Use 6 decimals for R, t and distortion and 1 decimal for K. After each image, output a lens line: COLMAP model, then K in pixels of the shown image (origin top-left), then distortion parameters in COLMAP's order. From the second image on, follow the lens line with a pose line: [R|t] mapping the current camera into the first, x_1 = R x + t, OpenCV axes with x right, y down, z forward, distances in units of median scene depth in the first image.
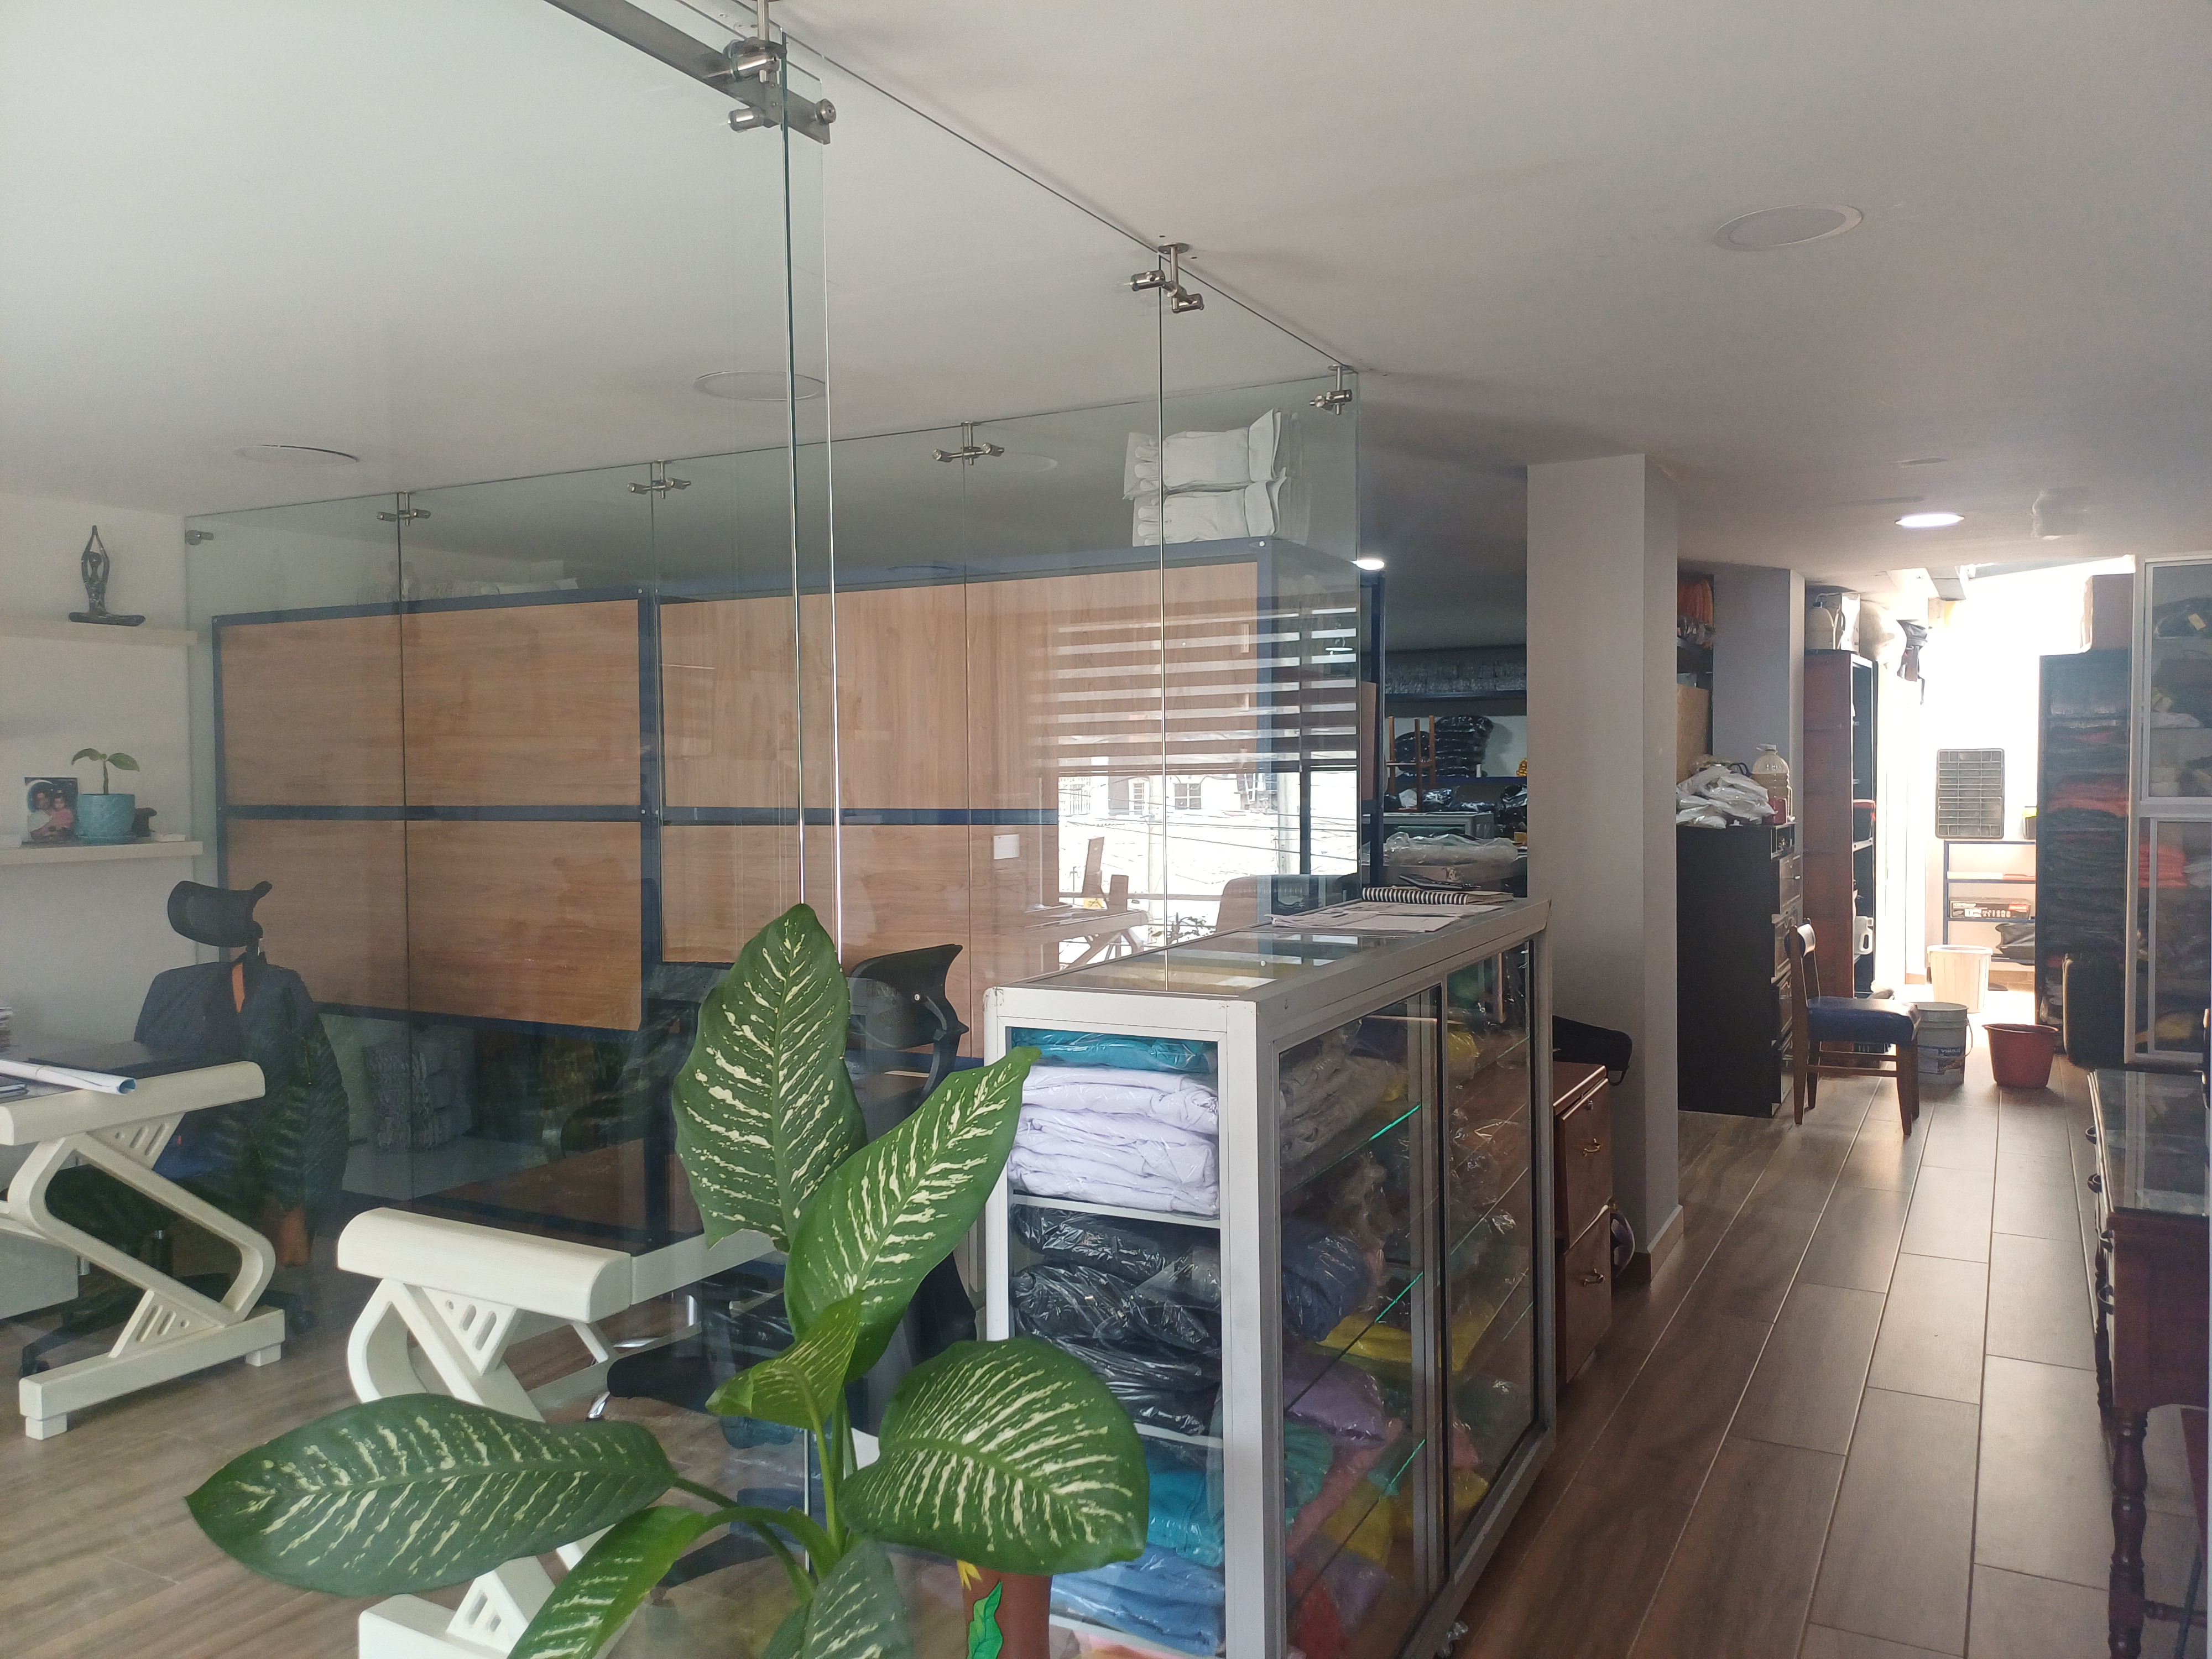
lens RADIAL K [[1627.6, 0, 1106.0], [0, 1627.6, 829.5], [0, 0, 1]] dist [0.019207, -0.000512]
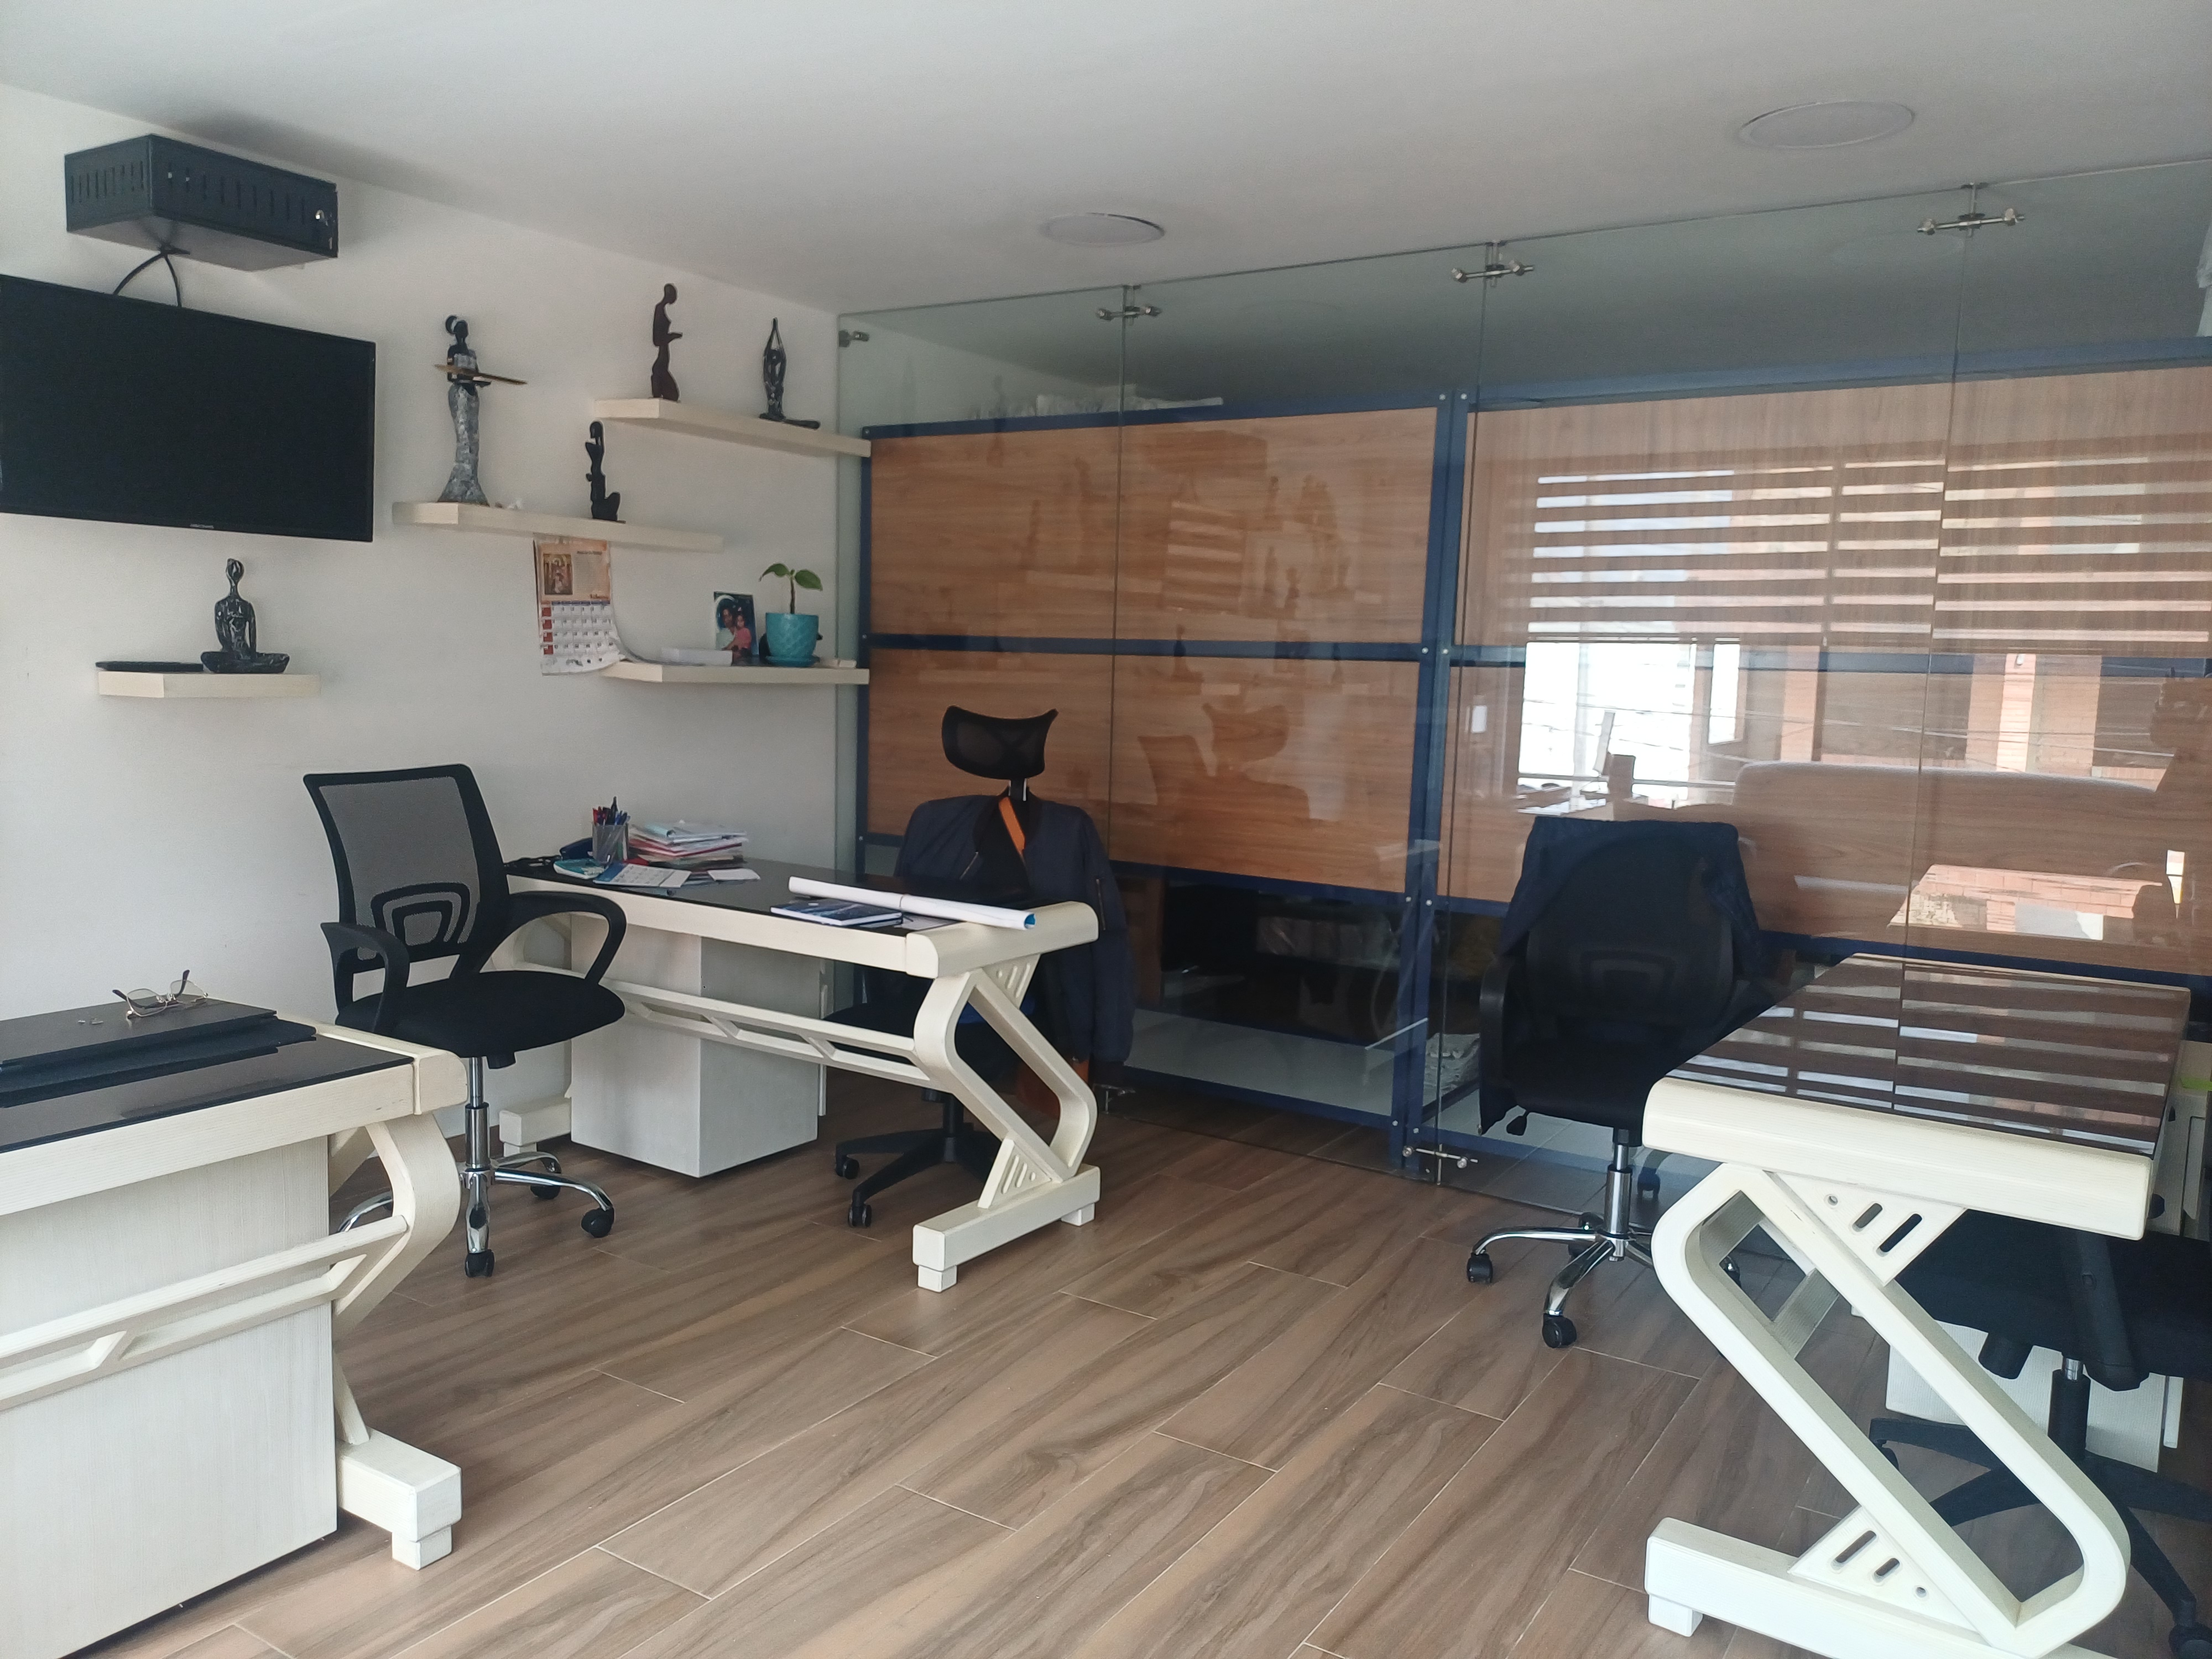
lens RADIAL K [[1678.4, 0, 1106.0], [0, 1678.4, 829.5], [0, 0, 1]] dist [0.106242, -0.001247]
pose [[0.994102, 0.046251, -0.098094, -0.363228], [-0.039315, 0.996666, 0.071494, 0.028153], [0.101074, -0.067216, 0.992606, 0.053792]]
